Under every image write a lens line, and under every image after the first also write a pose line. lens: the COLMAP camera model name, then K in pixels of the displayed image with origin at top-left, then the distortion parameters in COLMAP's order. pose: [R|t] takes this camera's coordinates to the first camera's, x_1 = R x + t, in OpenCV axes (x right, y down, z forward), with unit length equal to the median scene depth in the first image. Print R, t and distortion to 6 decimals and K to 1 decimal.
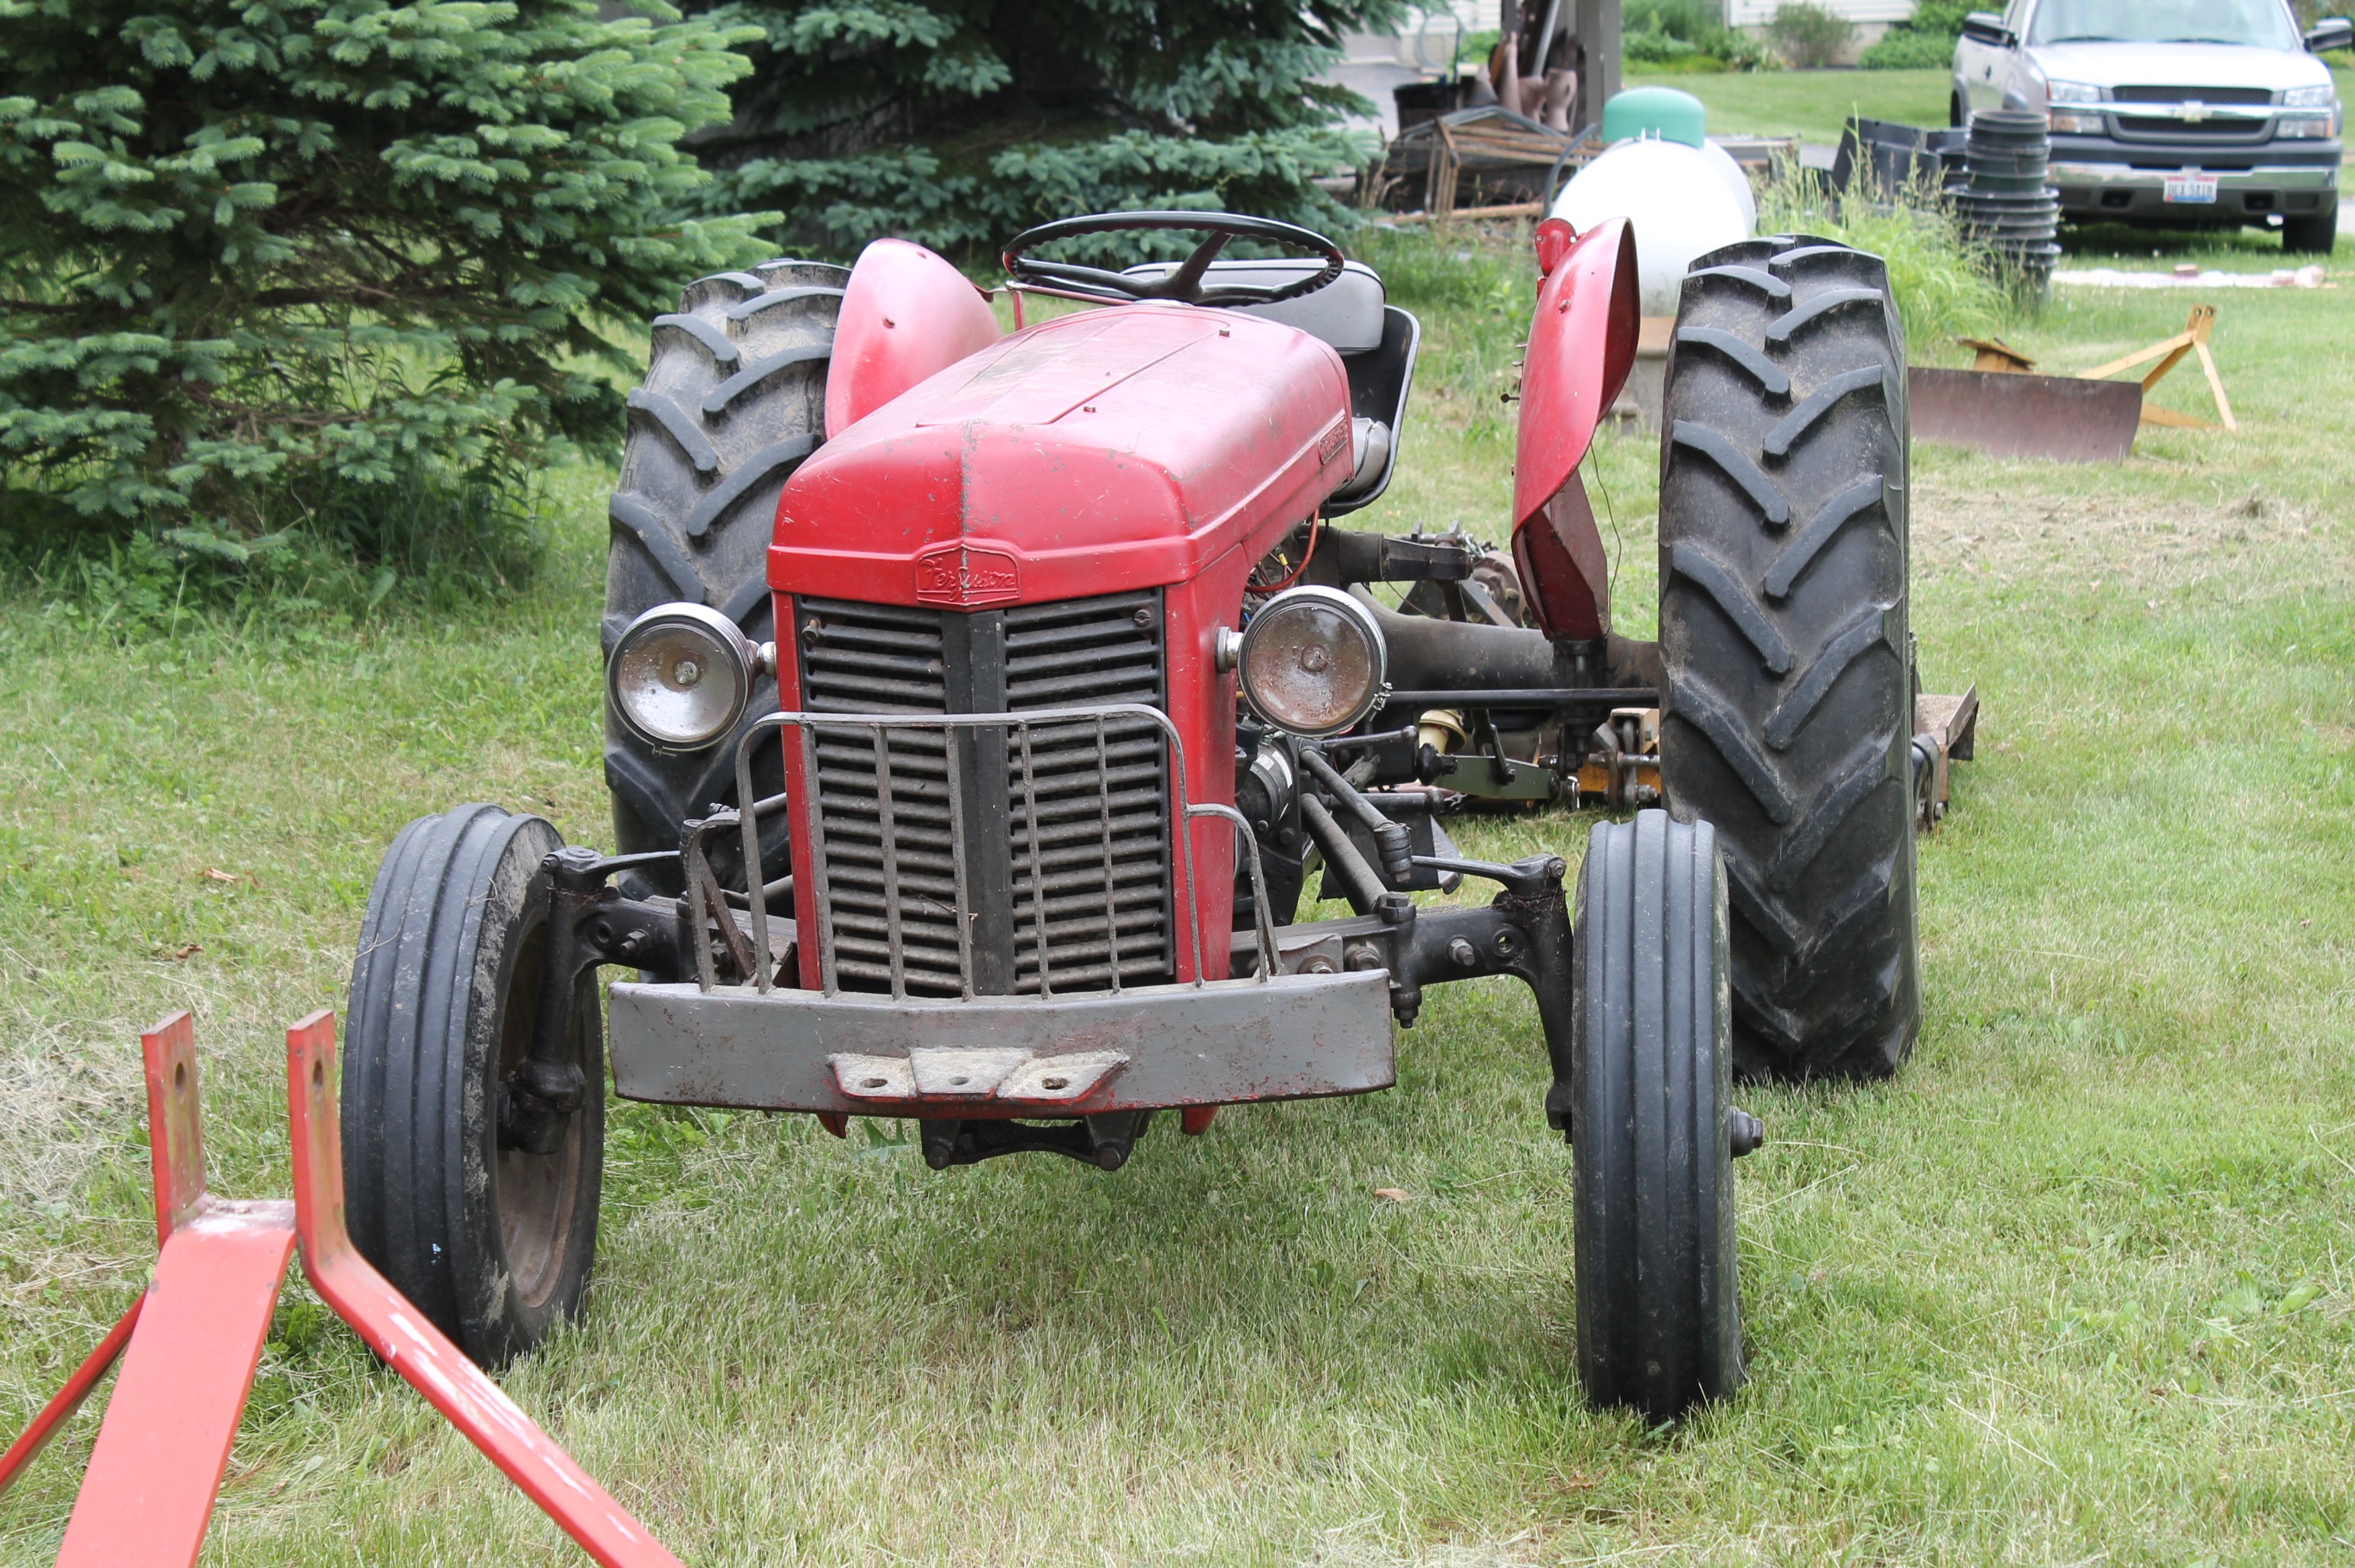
lens RADIAL K [[4809.8, 0, 1157.3], [0, 4809.8, 778.6], [0, 0, 1]] dist [0.024148, 0.000000]
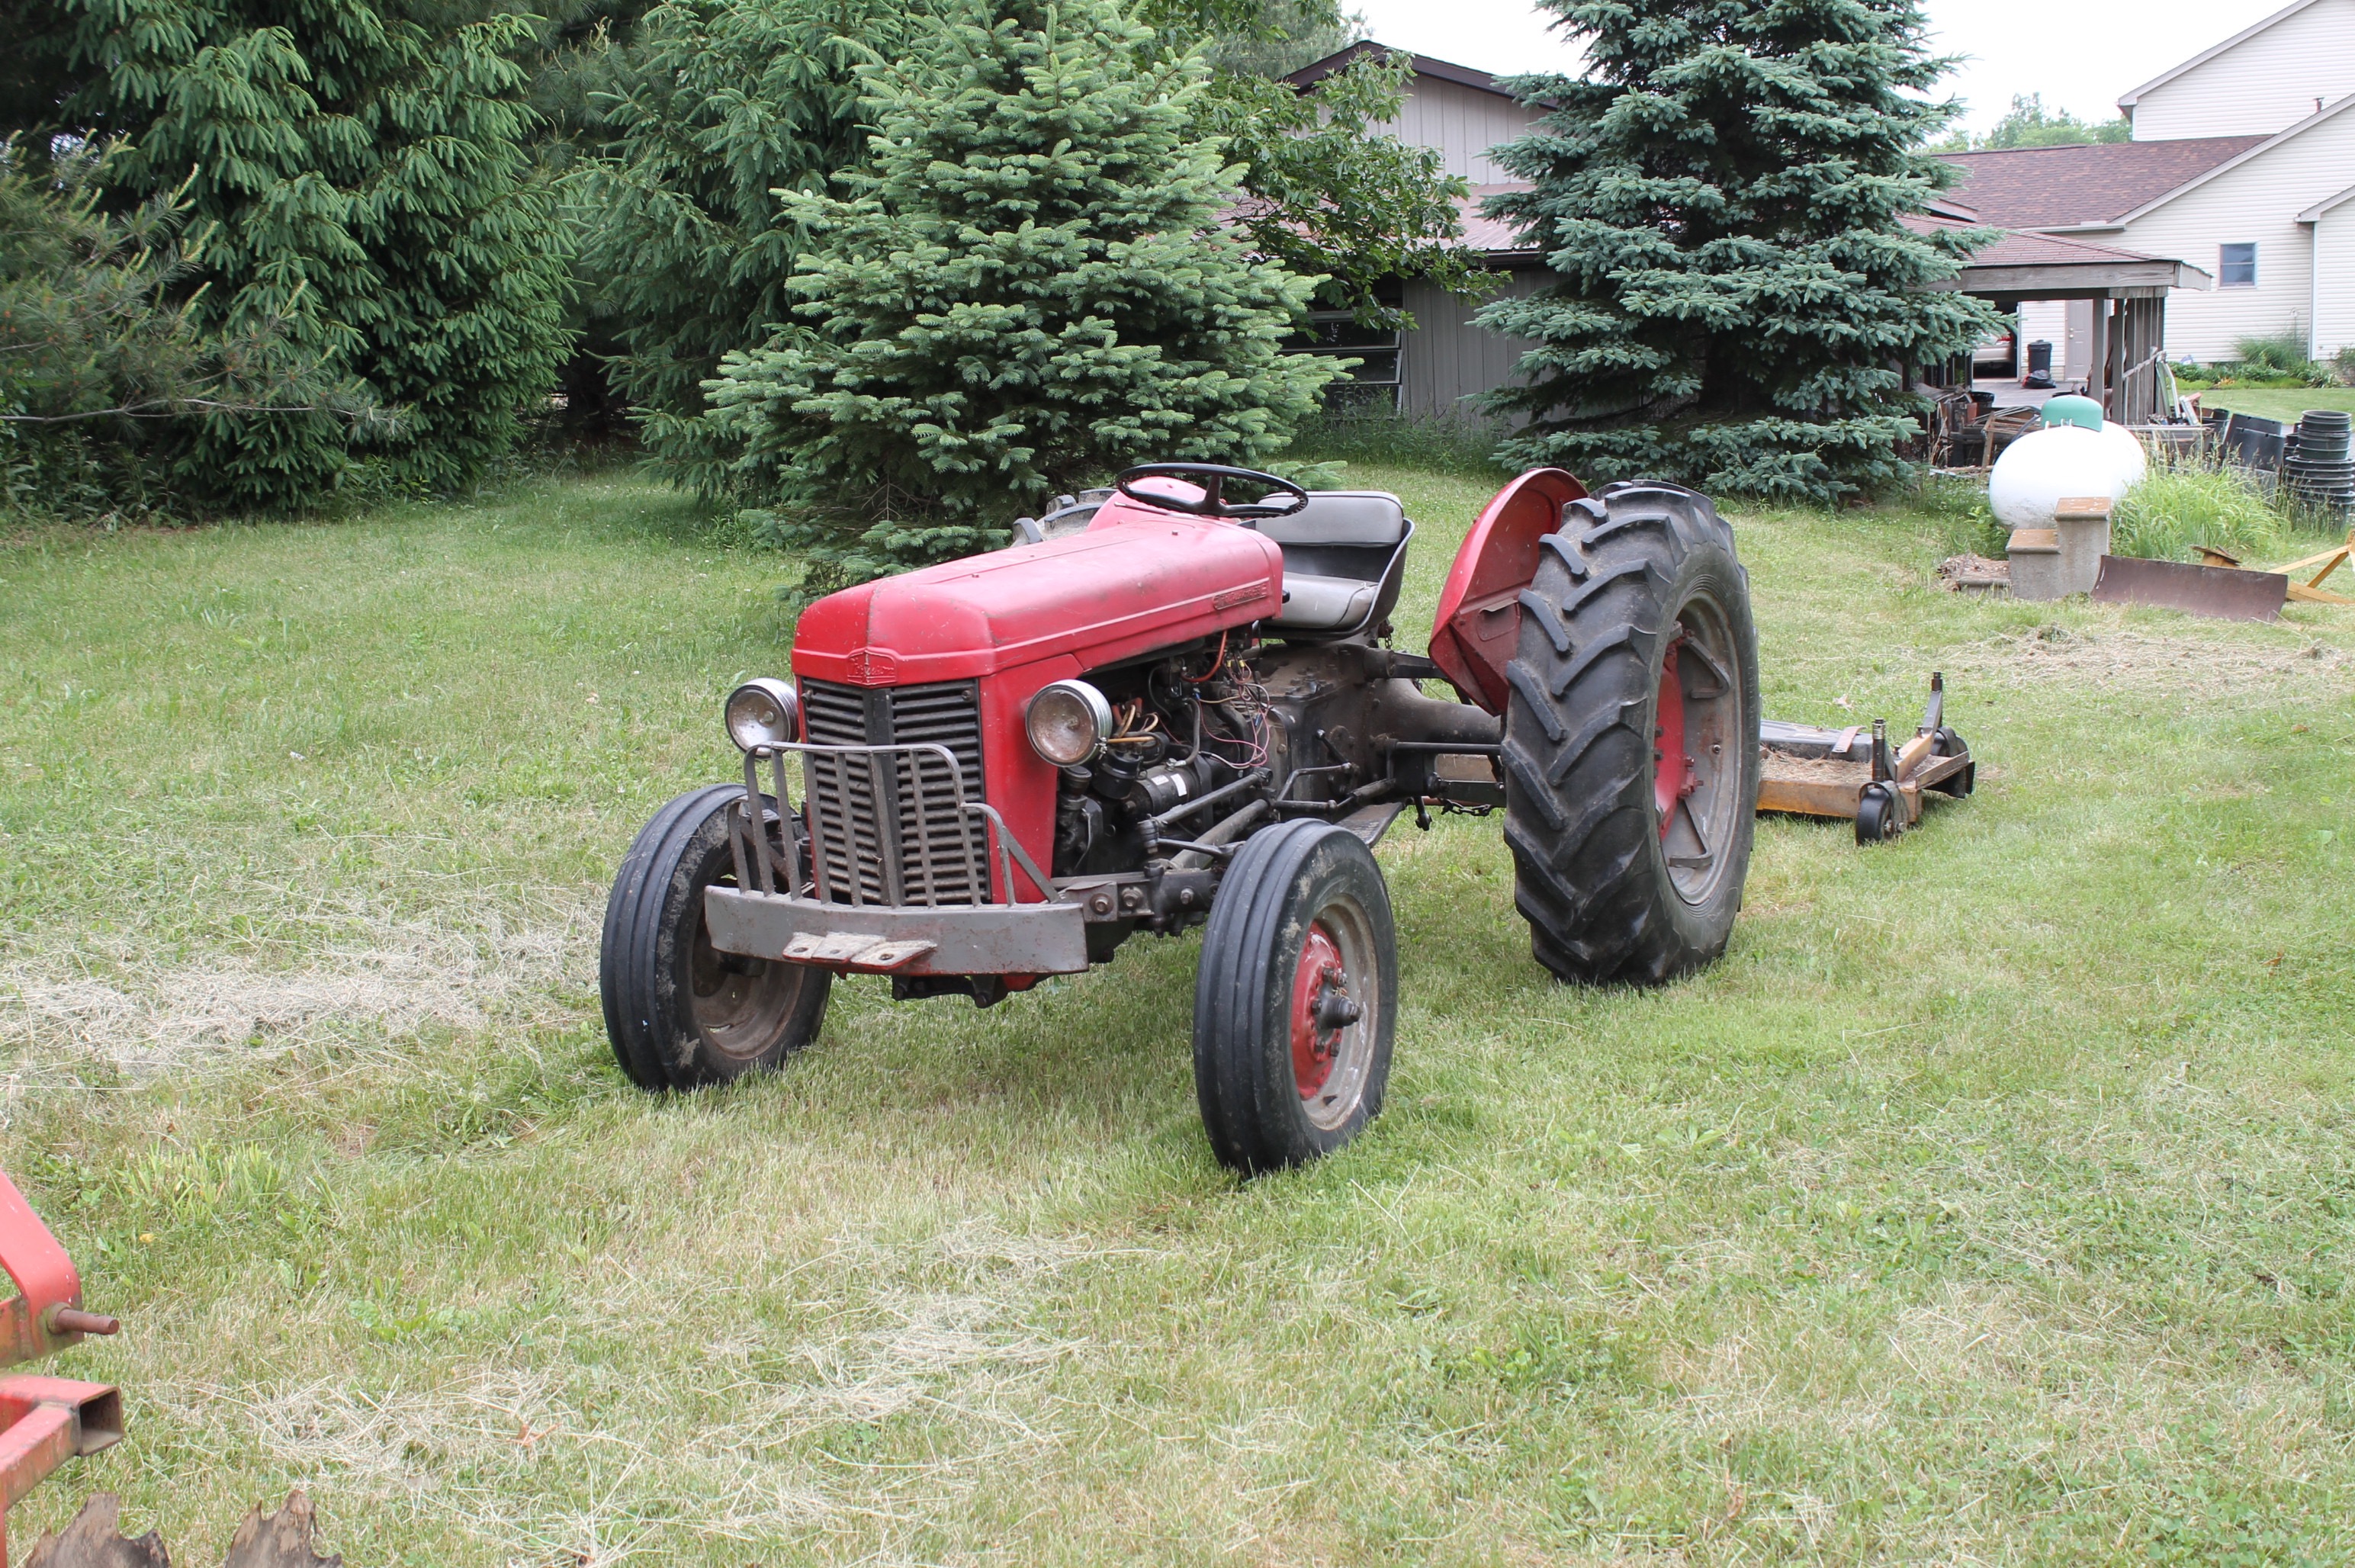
lens RADIAL K [[2617.7, 0, 1178.0], [0, 2617.7, 804.5], [0, 0, 1]] dist [-0.094337, 0.000000]
pose [[0.949722, 0.047193, -0.309516, 0.191620], [-0.042663, 0.998860, 0.021393, -0.009024], [0.310173, -0.007112, 0.950654, 0.061151]]
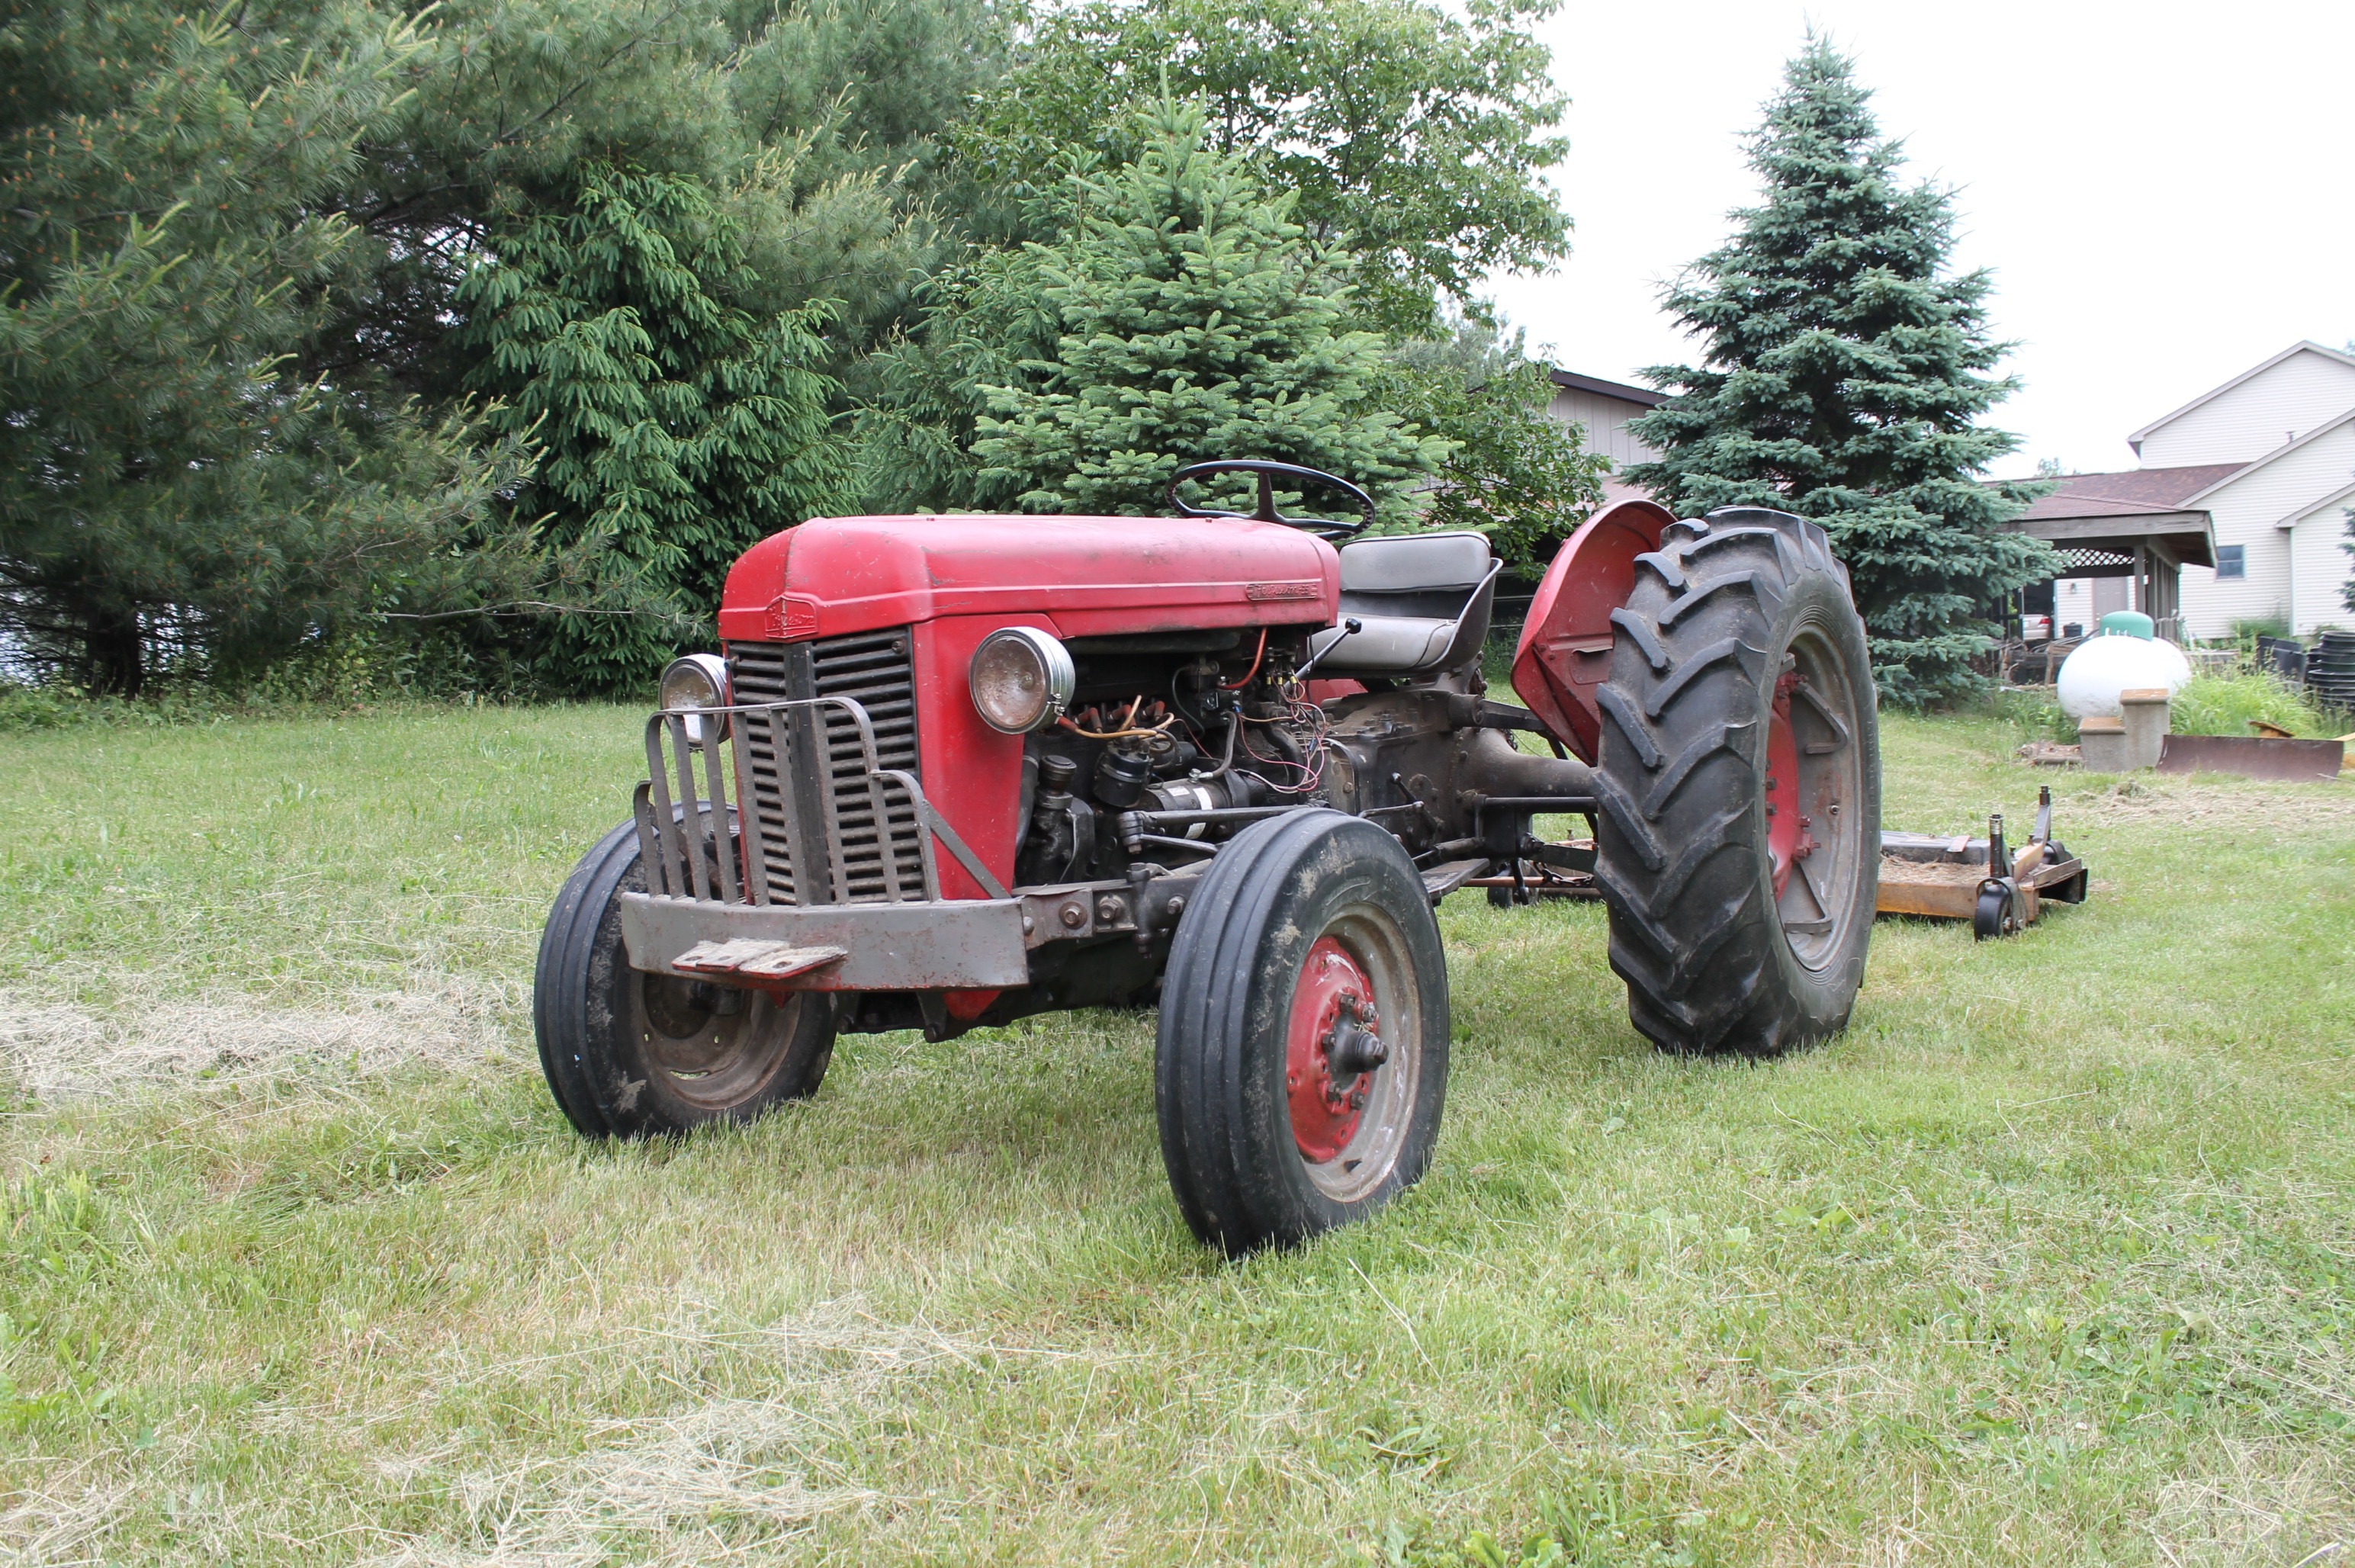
lens RADIAL K [[1963.3, 0, 1184.3], [0, 1963.3, 795.6], [0, 0, 1]] dist [-0.165975, 0.138652]
pose [[0.908094, 0.019990, -0.418289, 0.165675], [-0.055325, 0.995831, -0.072519, 0.025041], [0.415096, 0.088996, 0.905414, 0.268575]]
